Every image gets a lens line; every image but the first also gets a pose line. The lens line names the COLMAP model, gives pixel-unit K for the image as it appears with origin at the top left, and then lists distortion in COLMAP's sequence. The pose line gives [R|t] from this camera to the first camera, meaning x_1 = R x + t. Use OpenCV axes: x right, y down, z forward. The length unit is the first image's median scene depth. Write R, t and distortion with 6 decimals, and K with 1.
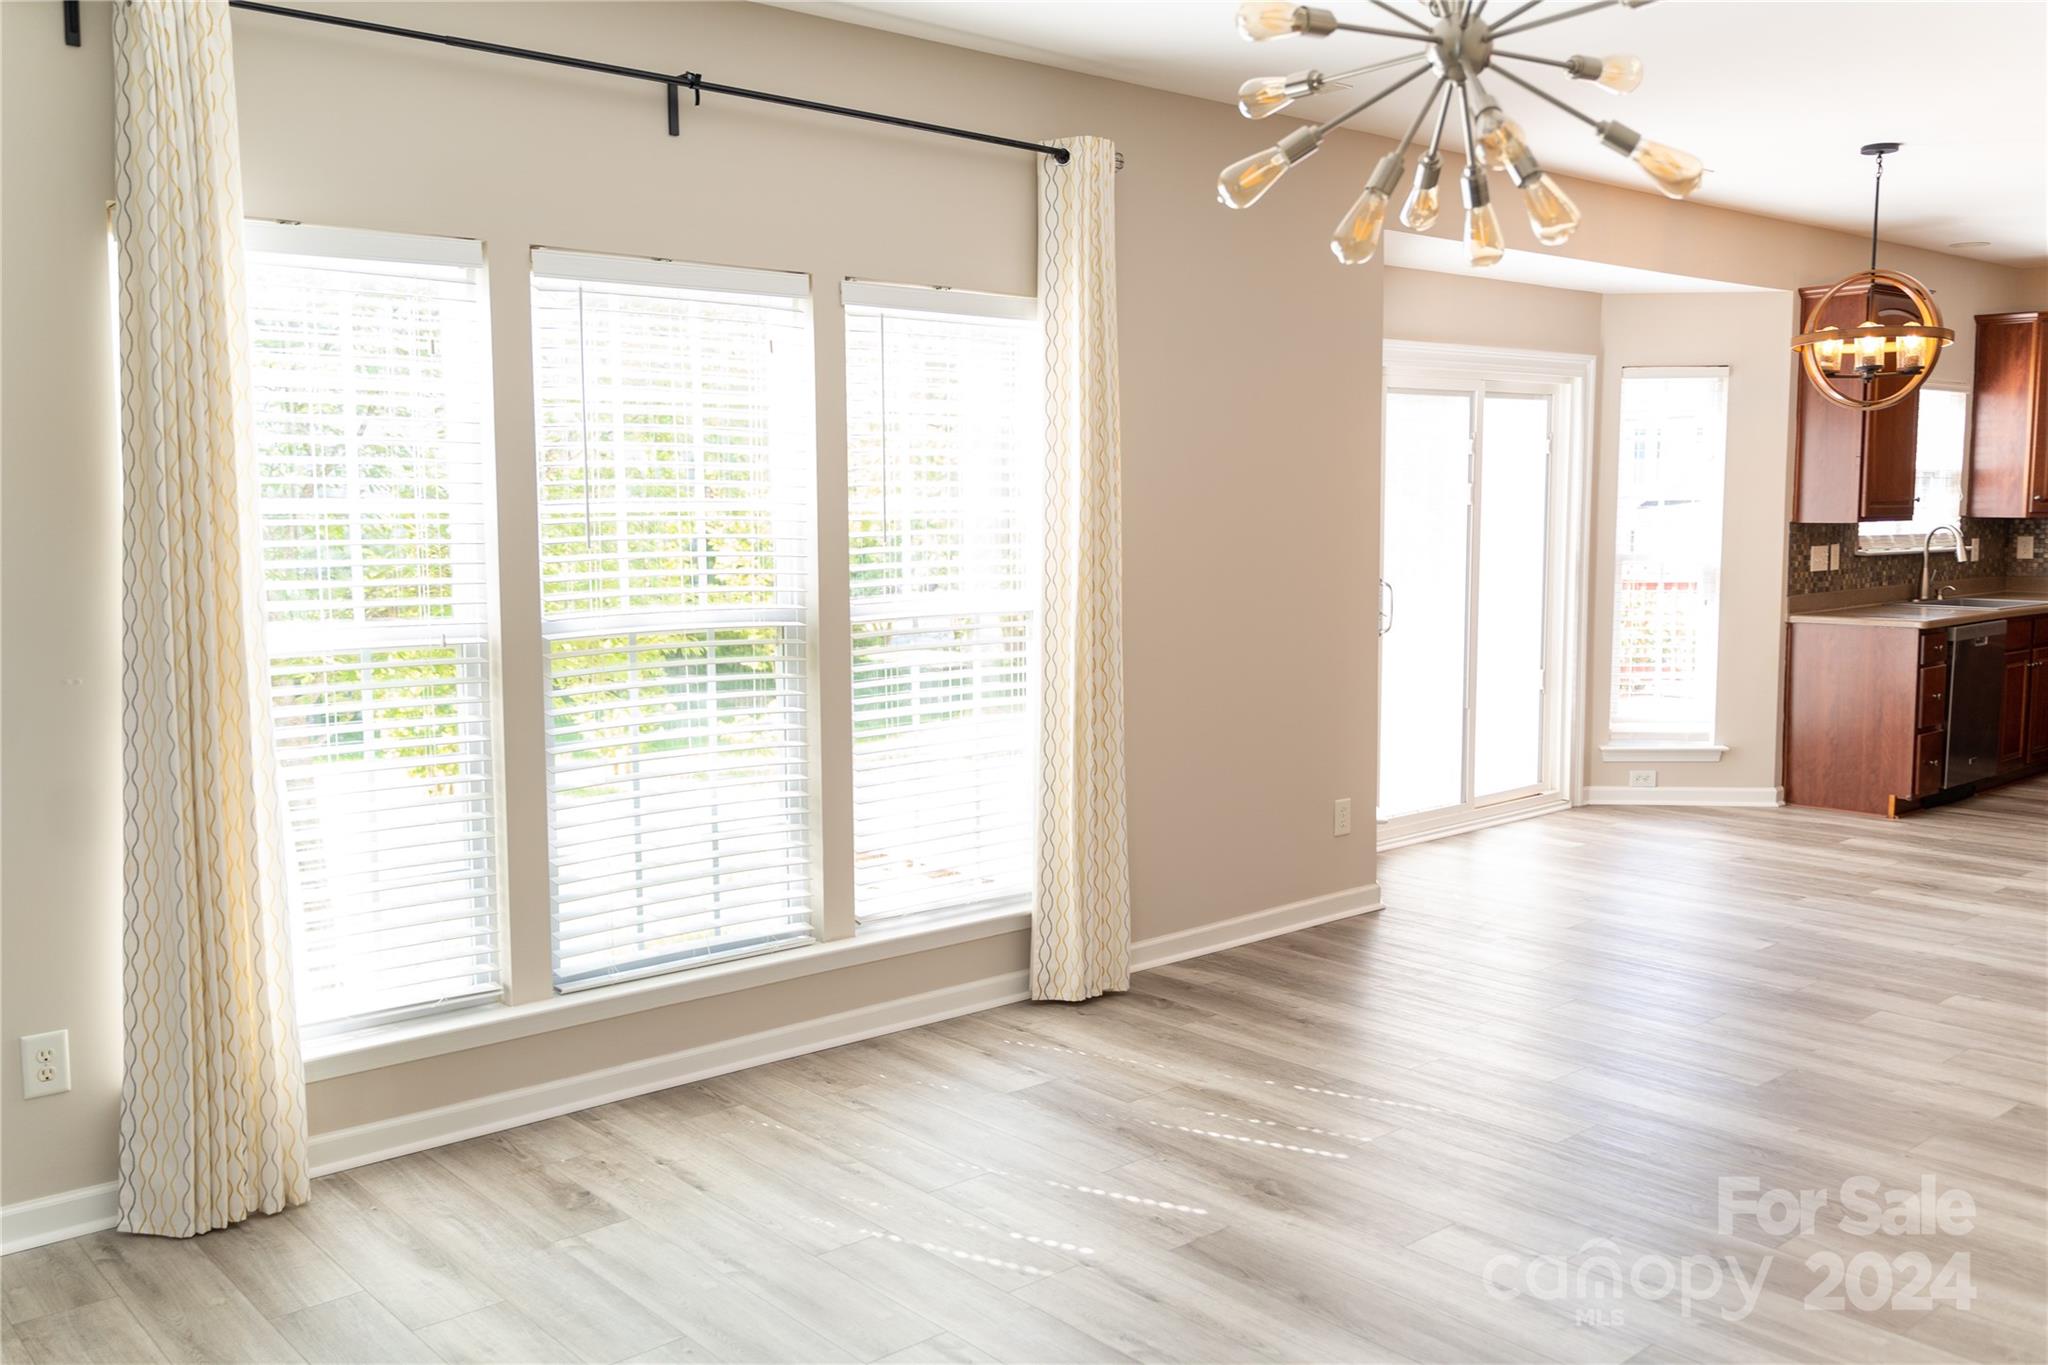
lens RADIAL K [[1737.1, 0, 1024.0], [0, 1737.1, 682.5], [0, 0, 1]] dist [0.002135, 0.002295]
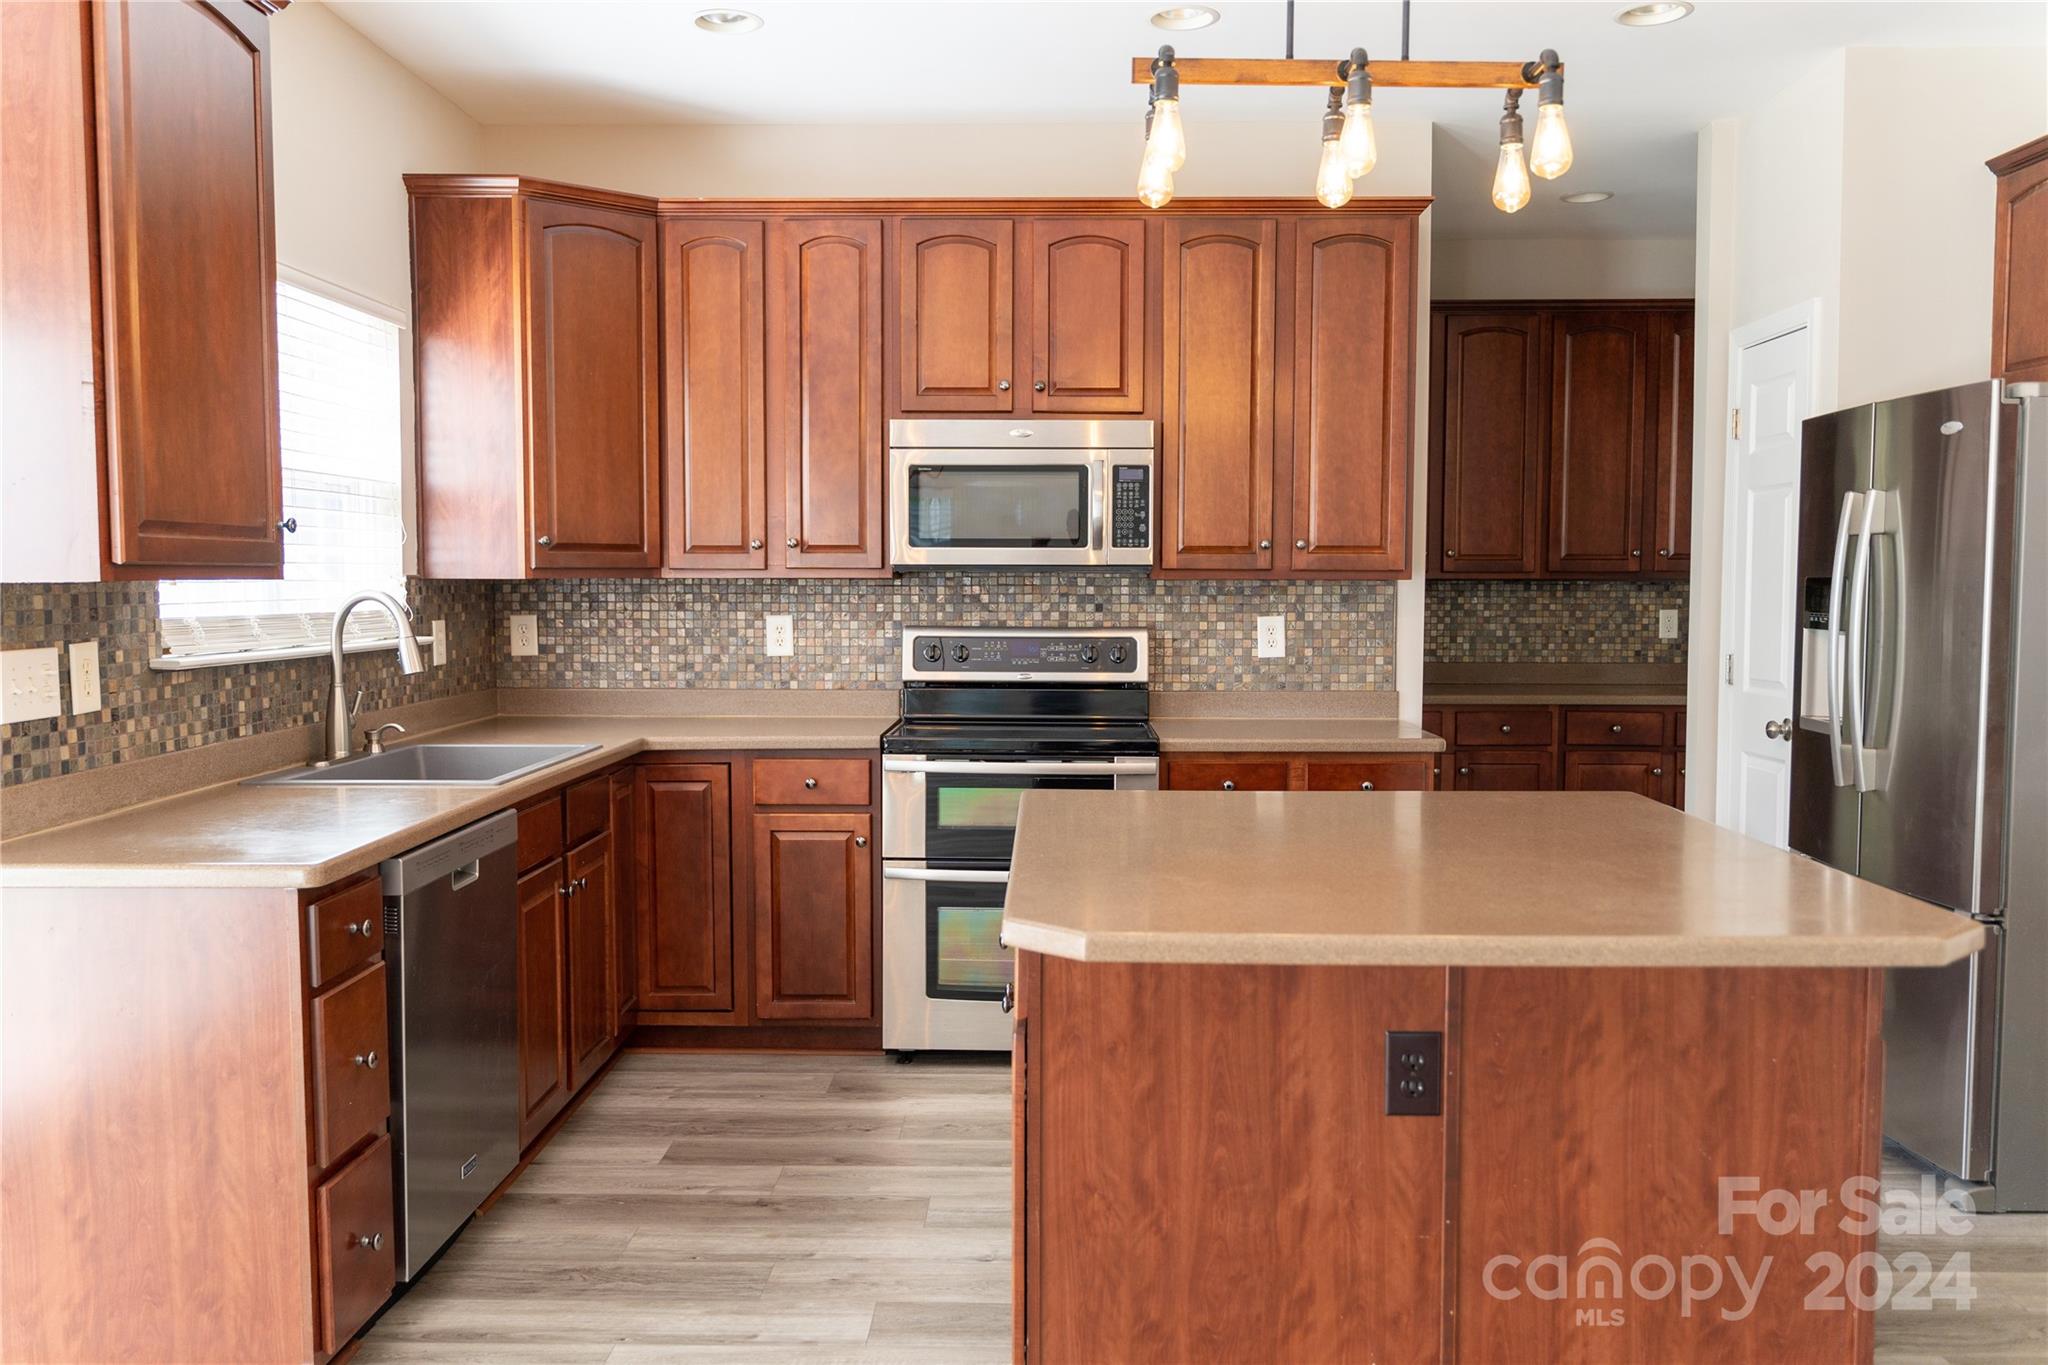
lens RADIAL K [[1670.1, 0, 1024.0], [0, 1670.1, 682.5], [0, 0, 1]] dist [0.001809, -0.005611]
pose [[0.672782, -0.043144, 0.738582, 0.368702], [0.075629, 0.997079, -0.010648, -0.057098], [-0.735965, 0.063022, 0.674080, 0.668484]]
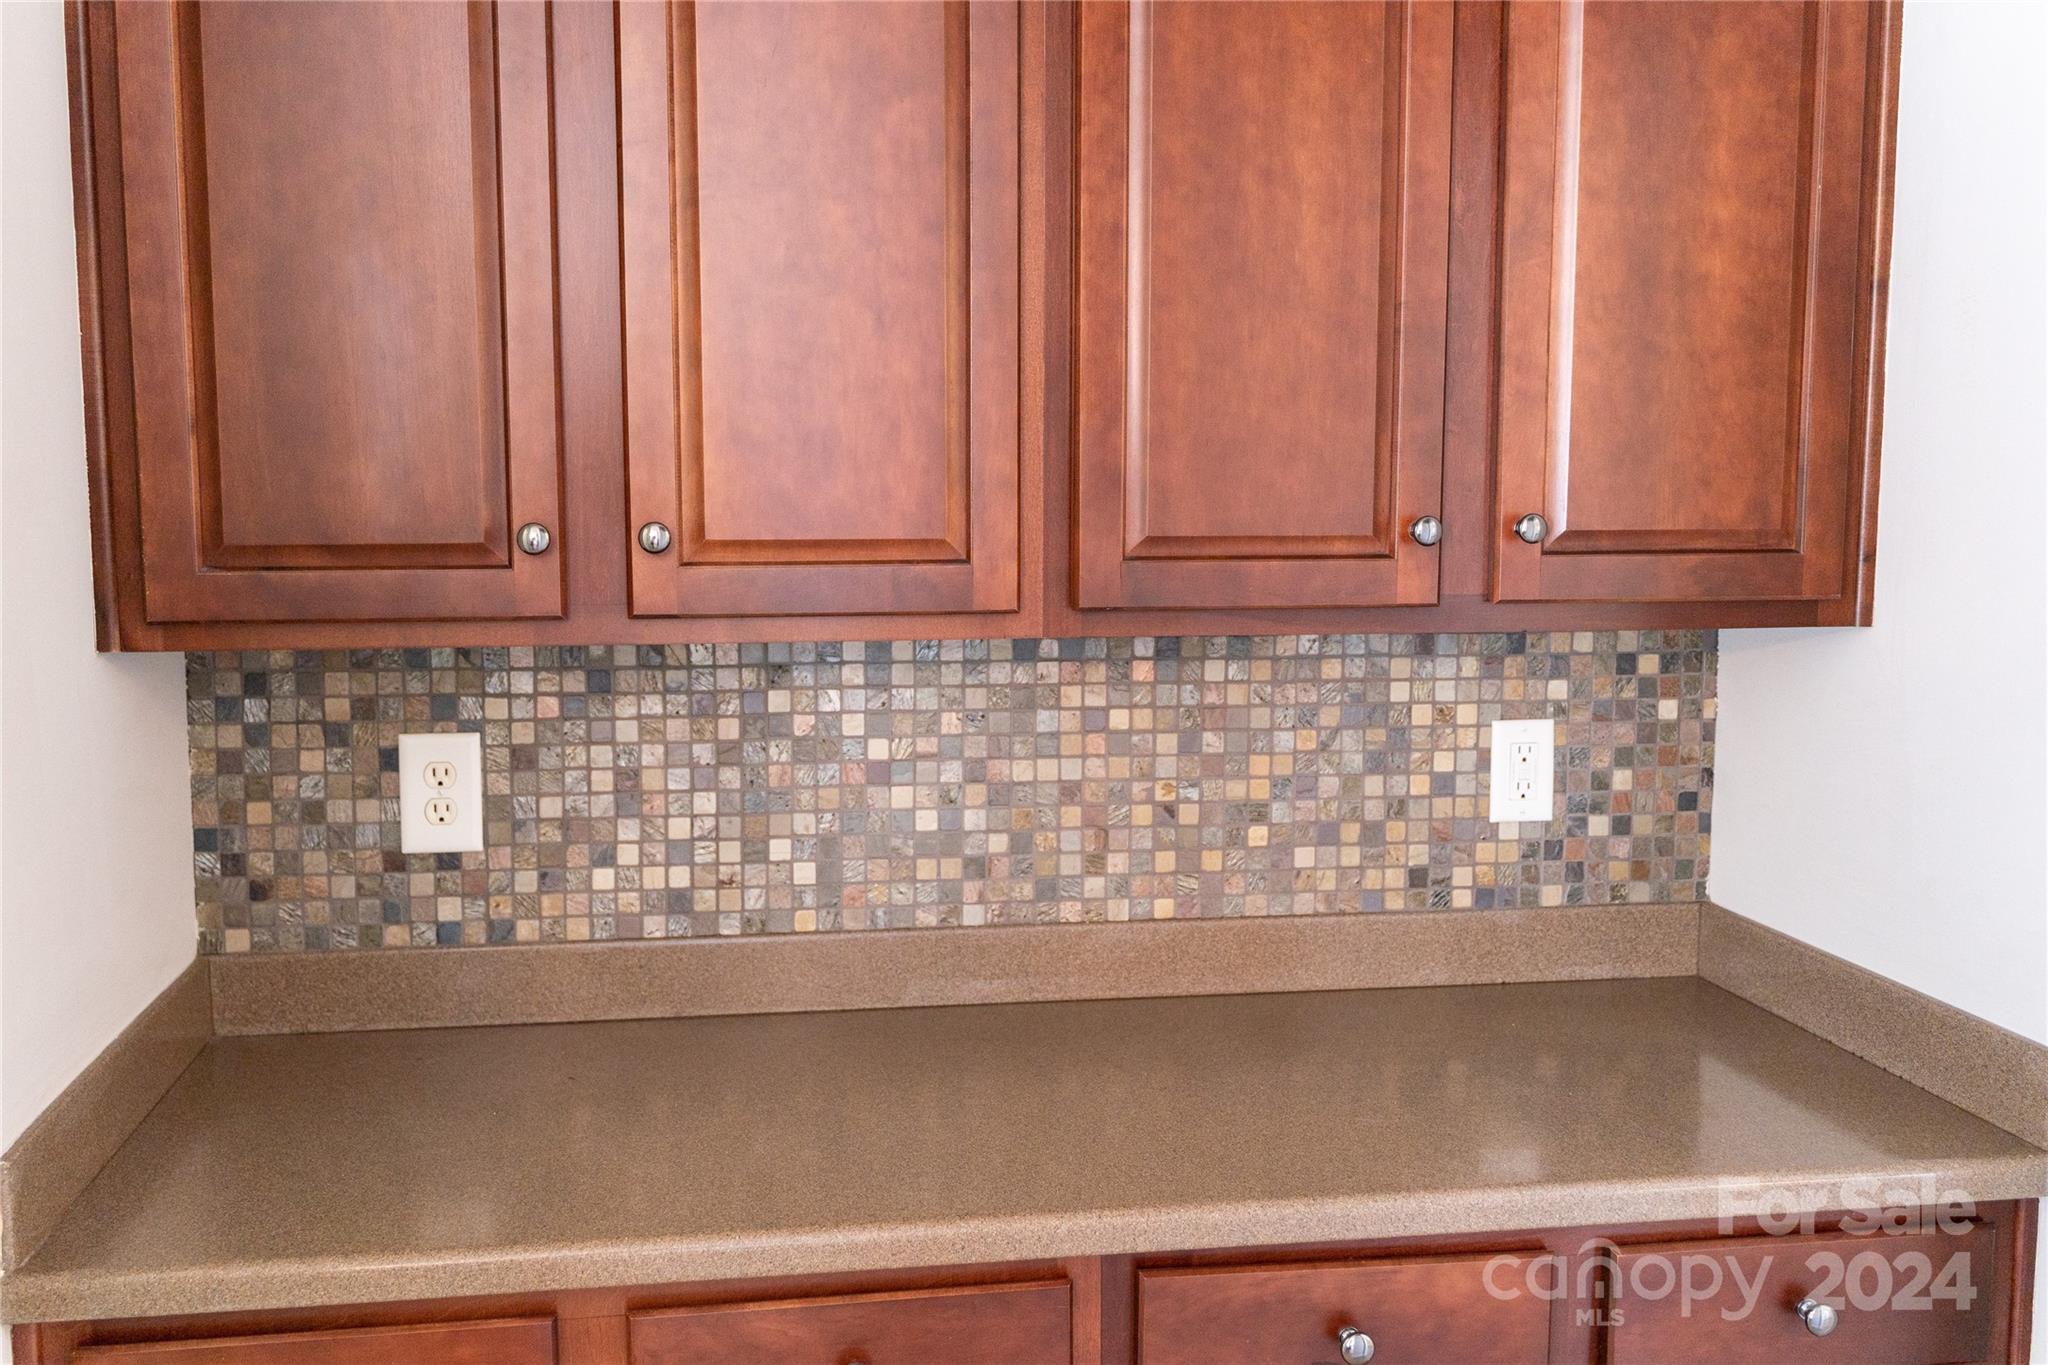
lens RADIAL K [[1737.1, 0, 1024.0], [0, 1737.1, 682.5], [0, 0, 1]] dist [0.002135, 0.002295]
pose [[0.540840, -0.096019, 0.835627, 0.995296], [0.090144, 0.994358, 0.055915, -0.105501], [-0.836281, 0.045086, 0.546445, 0.930478]]
